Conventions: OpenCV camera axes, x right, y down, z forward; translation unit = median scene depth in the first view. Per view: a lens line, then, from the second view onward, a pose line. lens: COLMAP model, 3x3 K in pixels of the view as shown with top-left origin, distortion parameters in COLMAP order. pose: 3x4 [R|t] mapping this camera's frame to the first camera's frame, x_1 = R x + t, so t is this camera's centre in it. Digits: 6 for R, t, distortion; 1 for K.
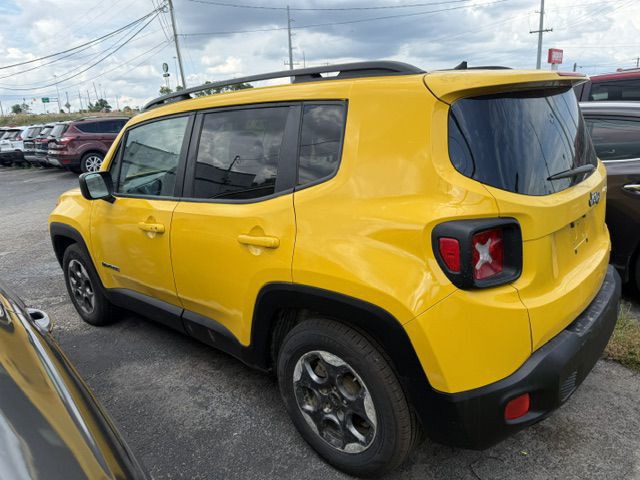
lens RADIAL K [[454.6, 0, 314.6], [0, 454.6, 240.8], [0, 0, 1]] dist [0.020362, -0.030385]
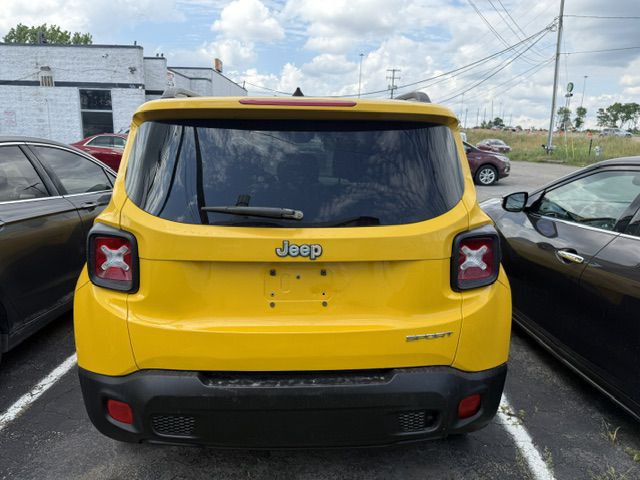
lens RADIAL K [[454.6, 0, 320.9], [0, 454.6, 239.2], [0, 0, 1]] dist [0.020362, -0.030385]
pose [[0.707003, 0.224718, -0.670558, 0.875962], [-0.252166, 0.965954, 0.057840, -0.124784], [0.660726, 0.128199, 0.739599, 0.299069]]
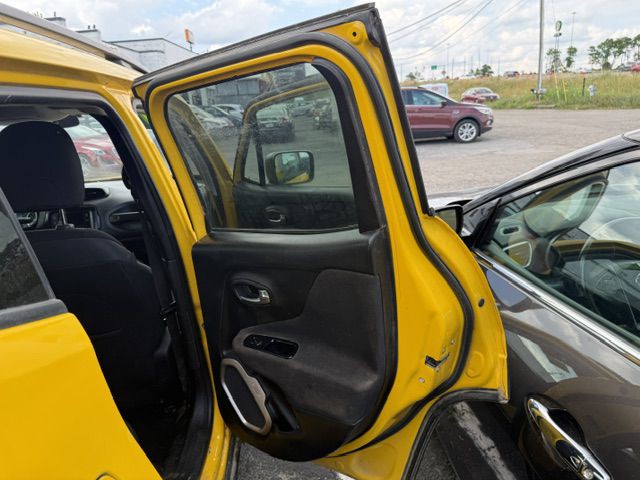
lens RADIAL K [[454.6, 0, 311.1], [0, 454.6, 235.3], [0, 0, 1]] dist [0.020362, -0.030385]
pose [[0.716763, 0.204946, -0.666519, 0.651031], [-0.165127, 0.978533, 0.123312, -0.334854], [0.677484, 0.021675, 0.735219, 1.087521]]
